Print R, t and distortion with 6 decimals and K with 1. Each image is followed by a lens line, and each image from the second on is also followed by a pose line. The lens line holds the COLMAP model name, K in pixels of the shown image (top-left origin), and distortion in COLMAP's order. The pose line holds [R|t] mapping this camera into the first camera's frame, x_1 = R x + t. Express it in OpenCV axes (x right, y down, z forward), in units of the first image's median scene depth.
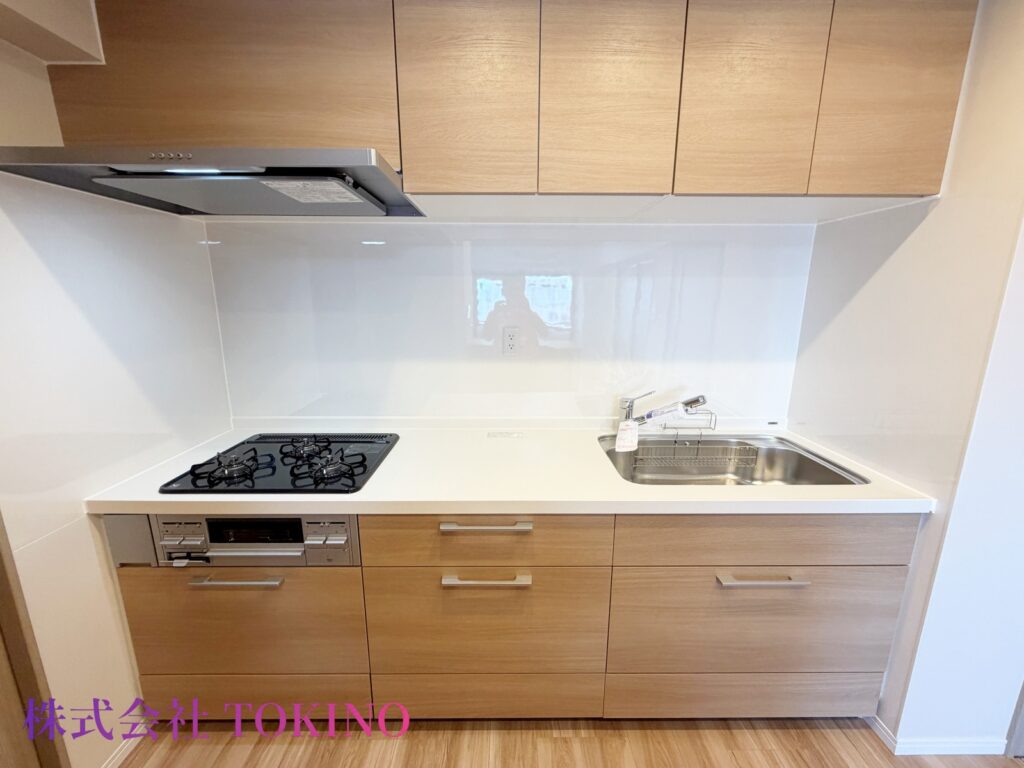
lens RADIAL K [[408.9, 0, 508.0], [0, 408.9, 385.8], [0, 0, 1]] dist [0.007390, -0.000112]
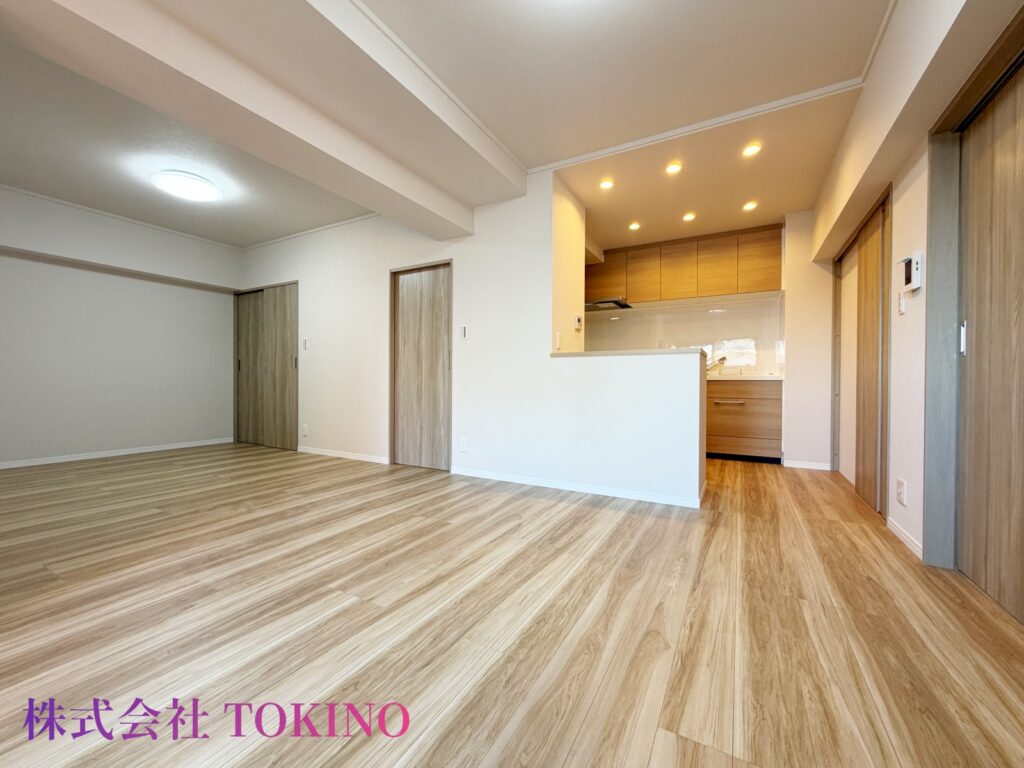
lens RADIAL K [[408.9, 0, 514.6], [0, 408.9, 384.6], [0, 0, 1]] dist [0.007390, -0.000112]
pose [[0.878280, 0.005015, -0.478121, 0.667108], [-0.104331, 0.977861, -0.181393, 1.098427], [0.466626, 0.209196, 0.859358, -2.658253]]
